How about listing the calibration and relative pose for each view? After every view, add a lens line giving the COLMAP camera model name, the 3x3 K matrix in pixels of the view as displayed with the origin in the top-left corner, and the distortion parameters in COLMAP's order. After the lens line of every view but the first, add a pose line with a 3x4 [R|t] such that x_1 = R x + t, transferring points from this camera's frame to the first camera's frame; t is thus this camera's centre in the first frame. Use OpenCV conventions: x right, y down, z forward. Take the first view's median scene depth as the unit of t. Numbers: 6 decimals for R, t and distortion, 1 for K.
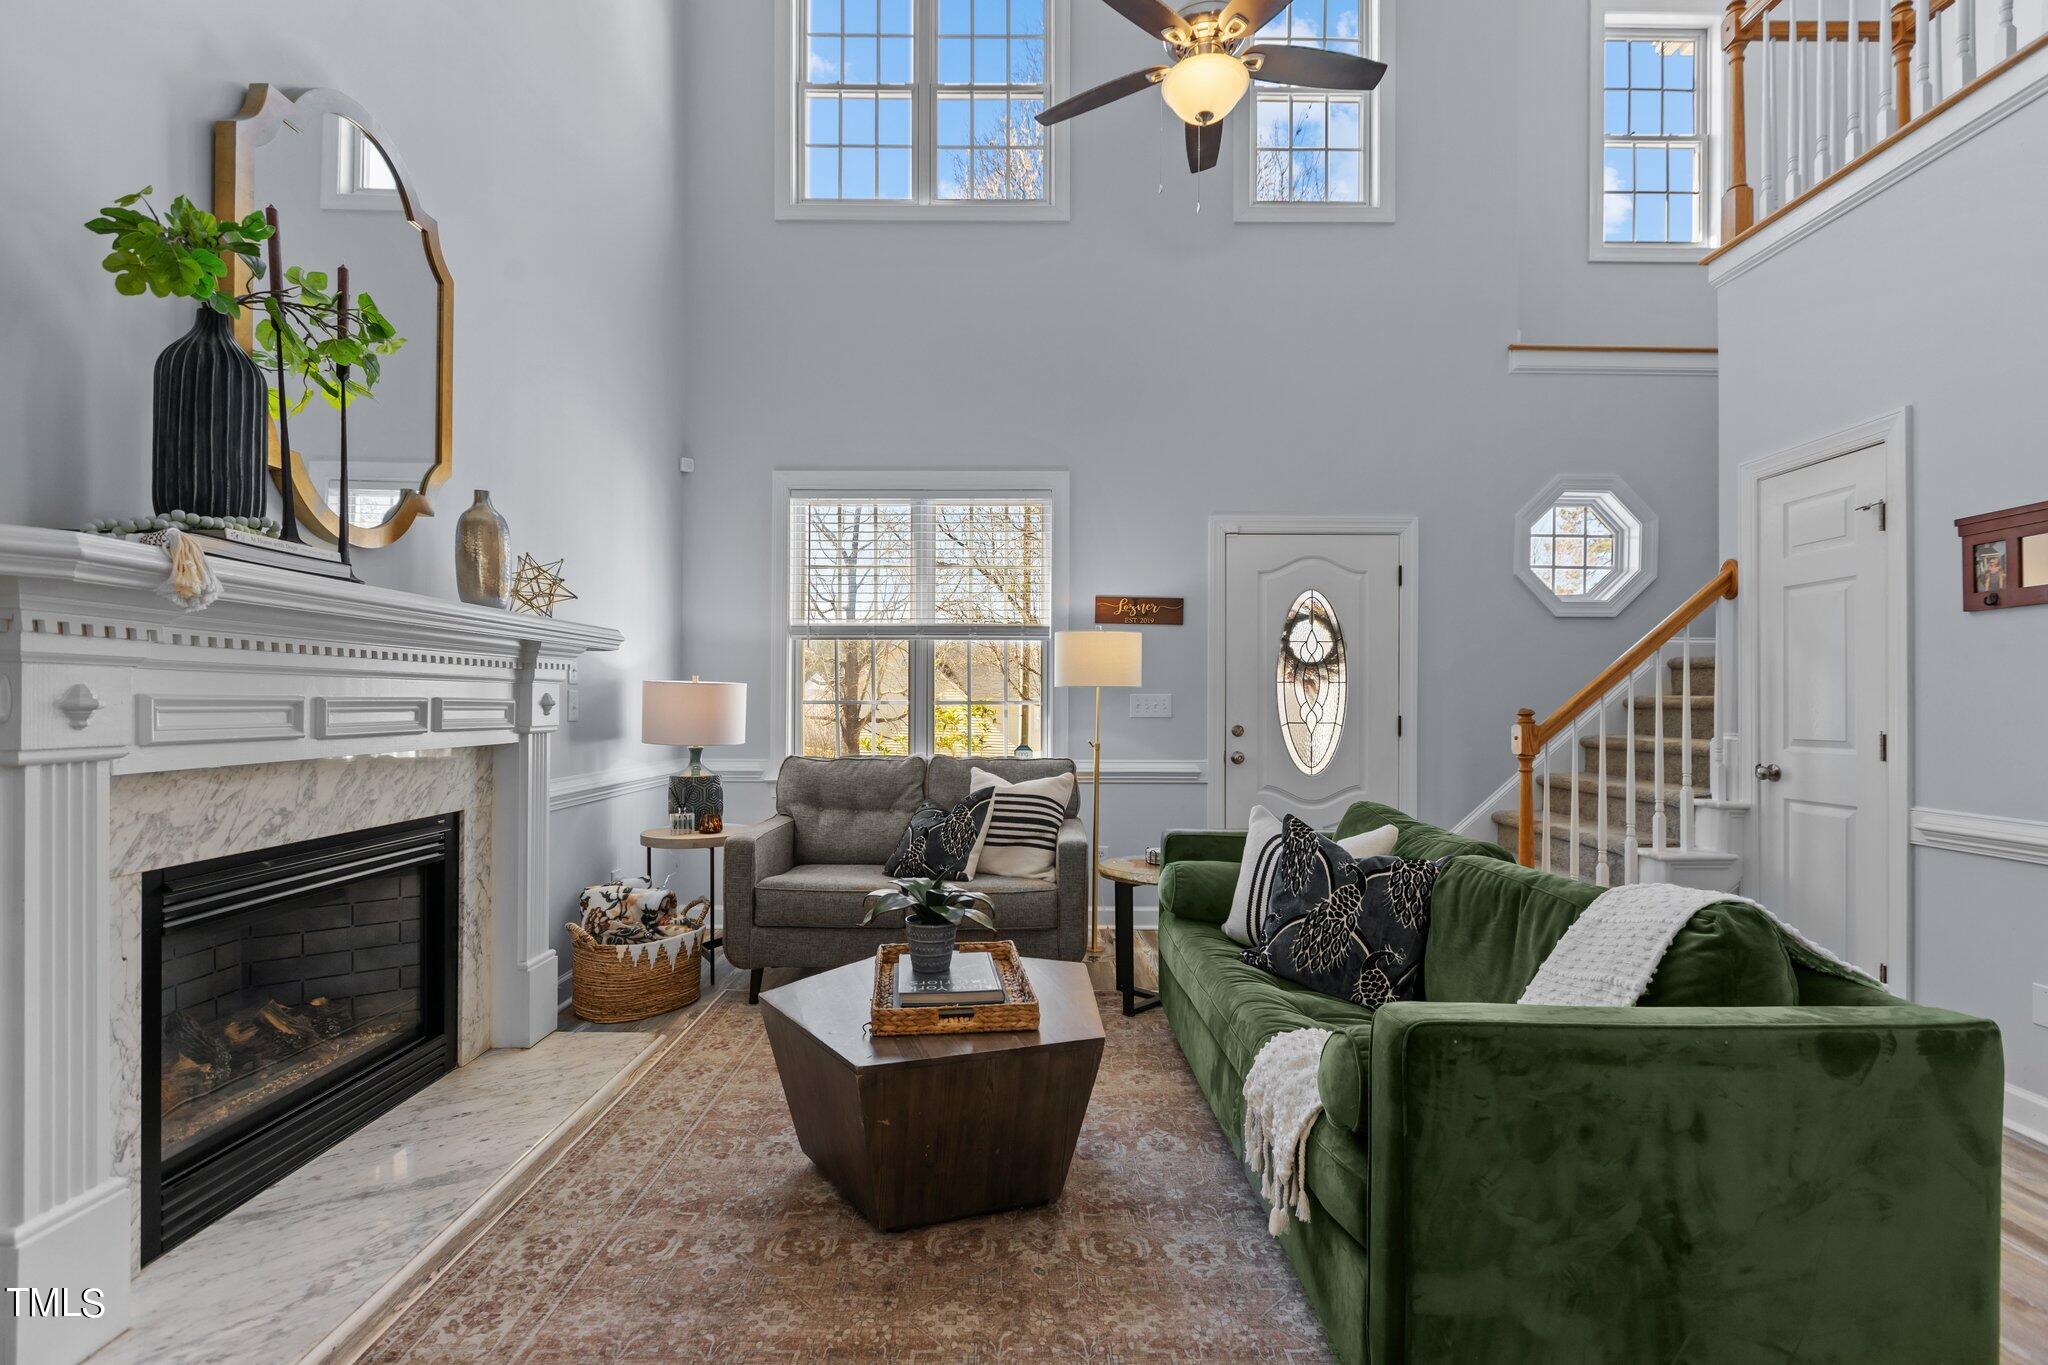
lens RADIAL K [[910.7, 0, 1013.6], [0, 910.7, 698.8], [0, 0, 1]] dist [-0.010189, 0.001729]
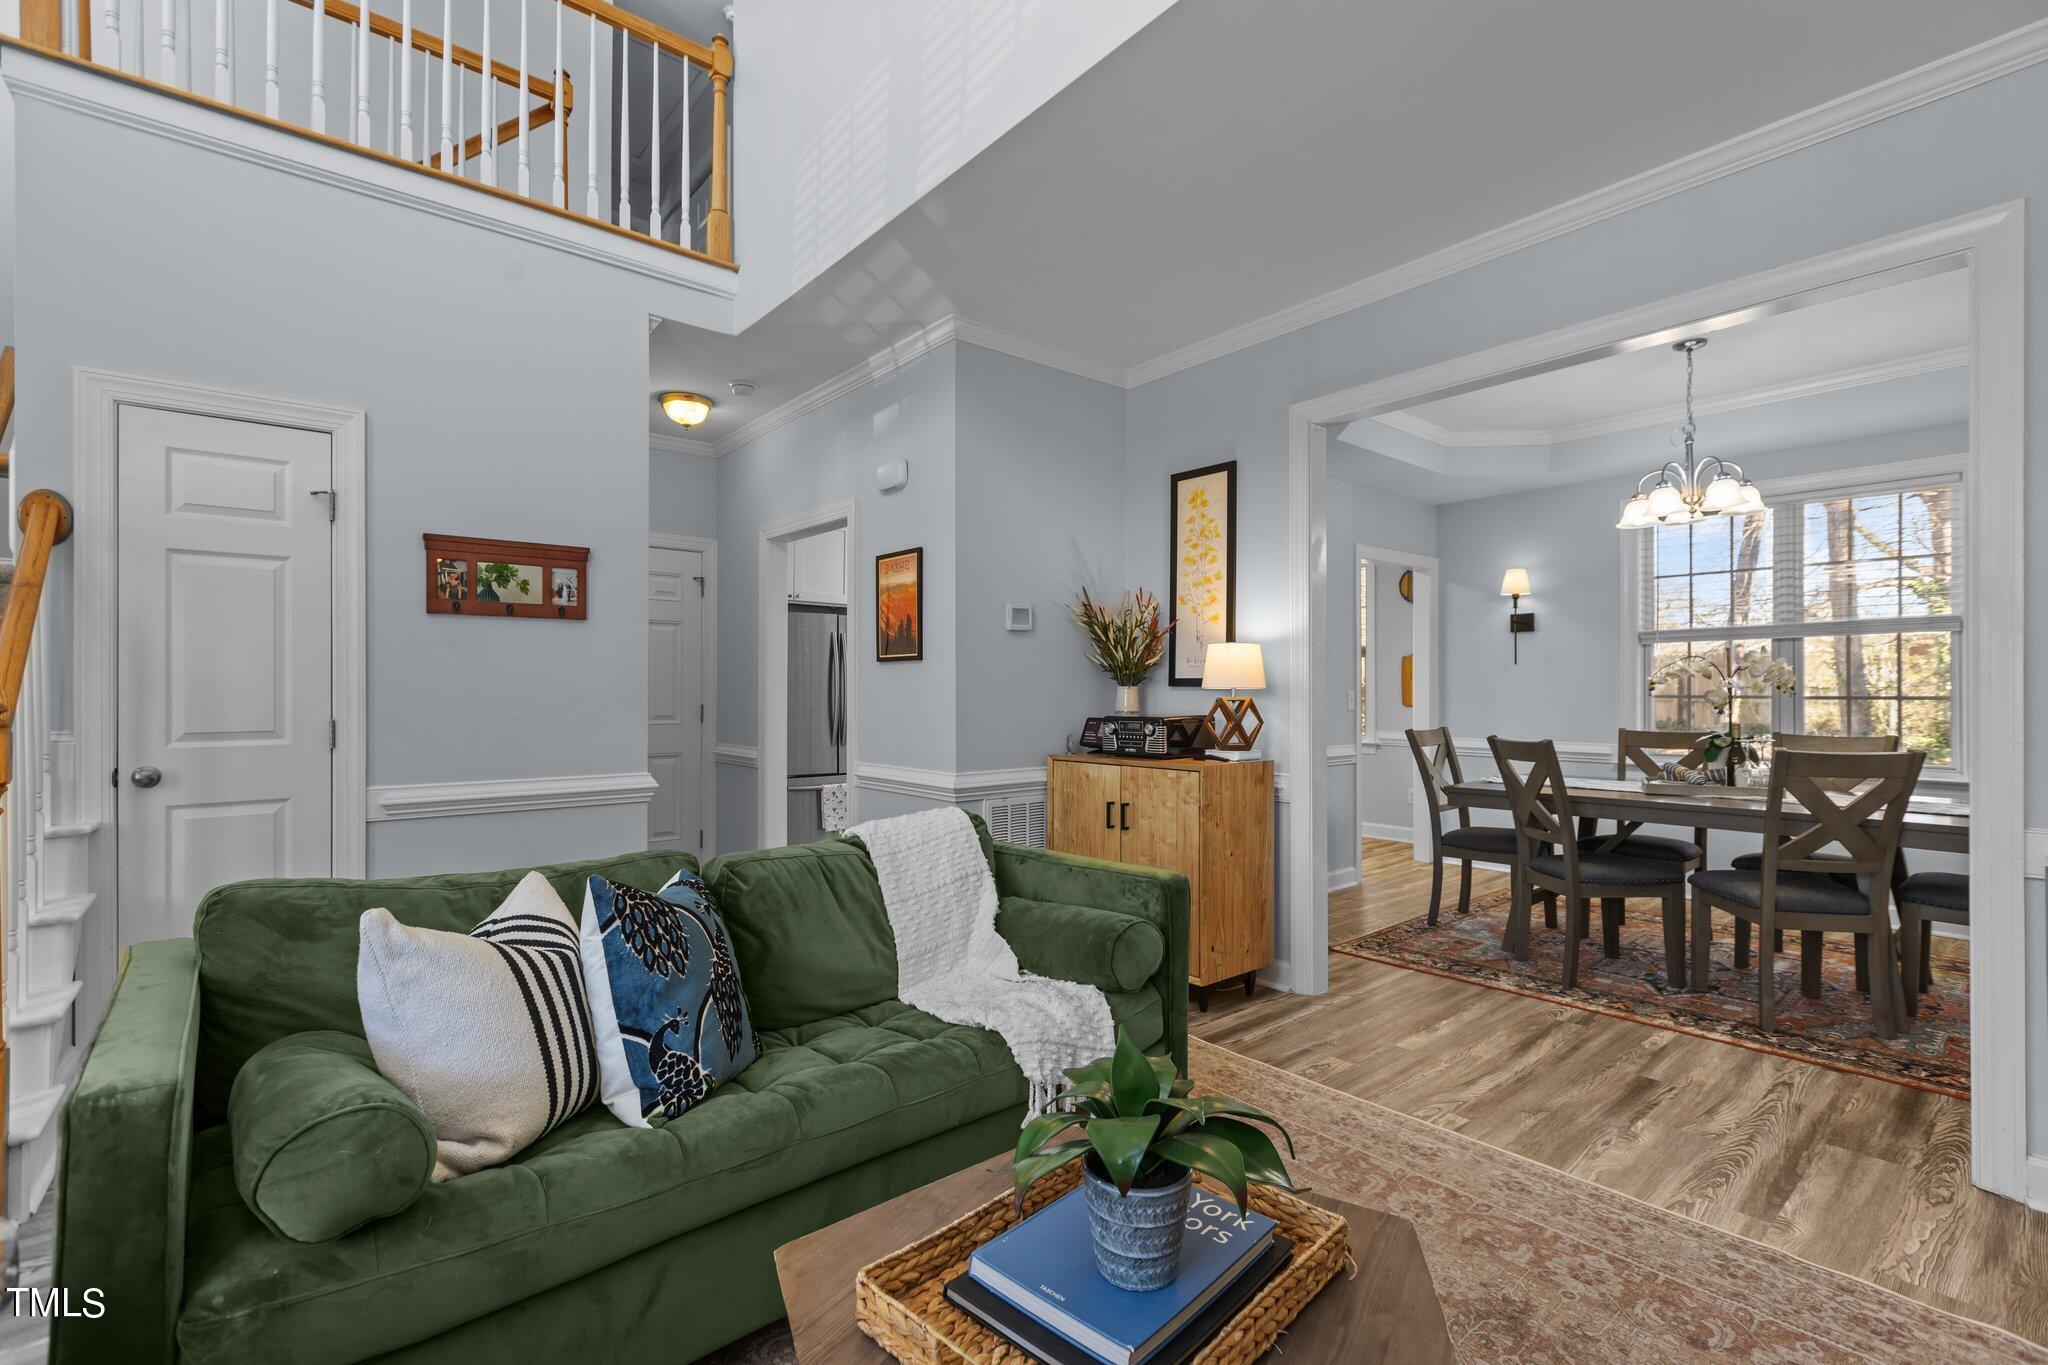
lens RADIAL K [[910.7, 0, 1014.4], [0, 910.7, 689.6], [0, 0, 1]] dist [-0.010189, 0.001729]
pose [[-0.656218, -0.002544, 0.754567, -0.237909], [-0.006411, 0.999977, -0.002204, 0.000734], [-0.754544, -0.006284, -0.656220, 0.837360]]
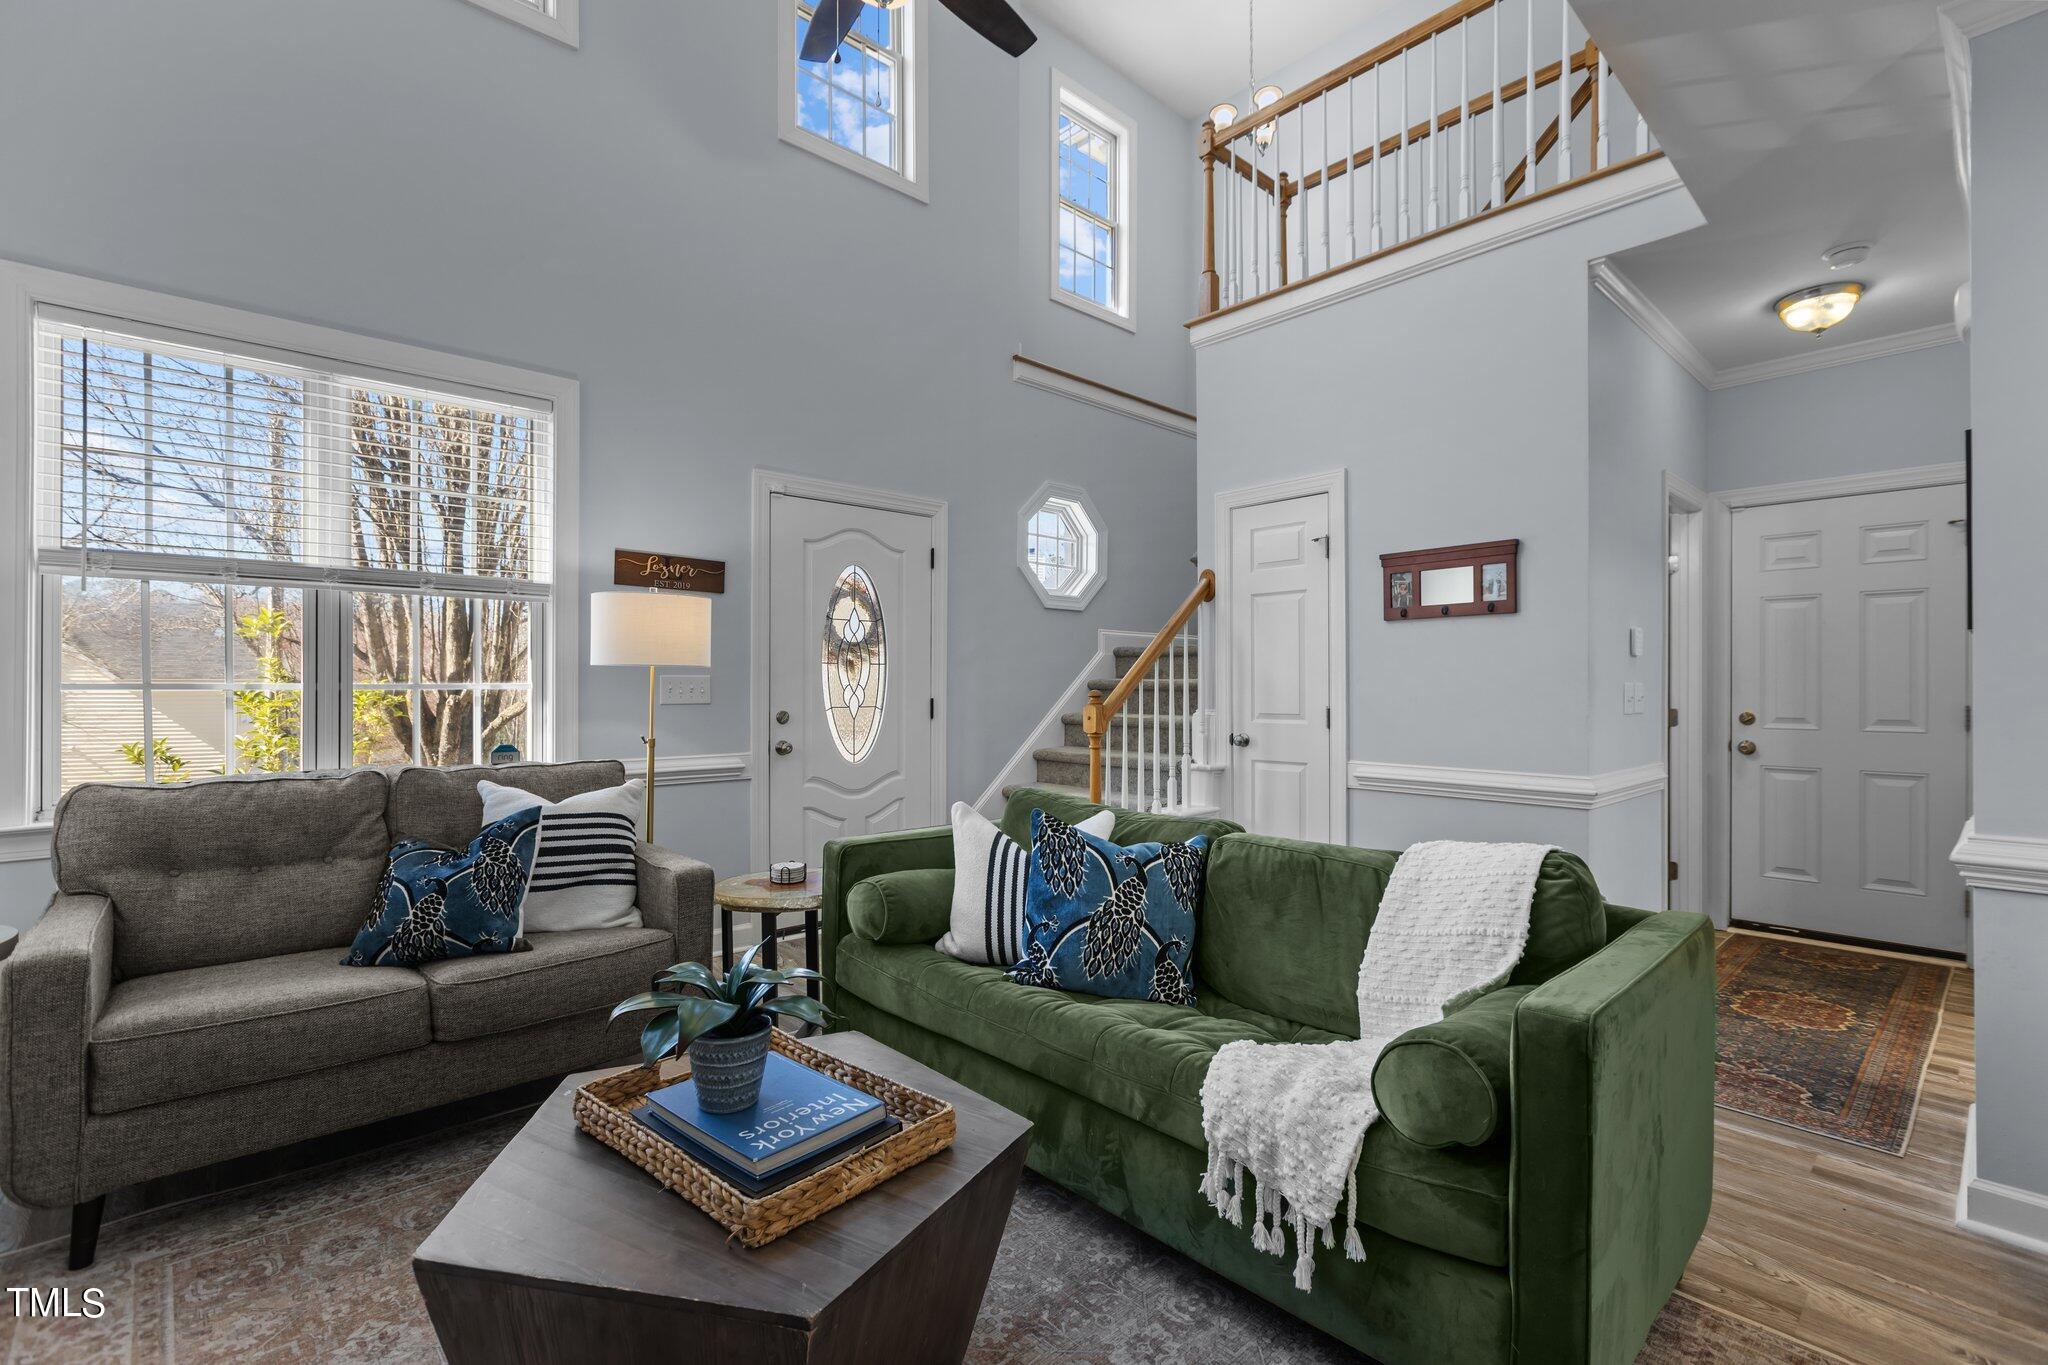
lens RADIAL K [[910.7, 0, 1038.4], [0, 910.7, 686.7], [0, 0, 1]] dist [-0.010189, 0.001729]
pose [[0.731003, -0.003371, 0.682366, -0.218714], [-0.001798, 0.999975, 0.006867, -0.001480], [-0.682372, -0.006247, 0.730978, 0.230078]]
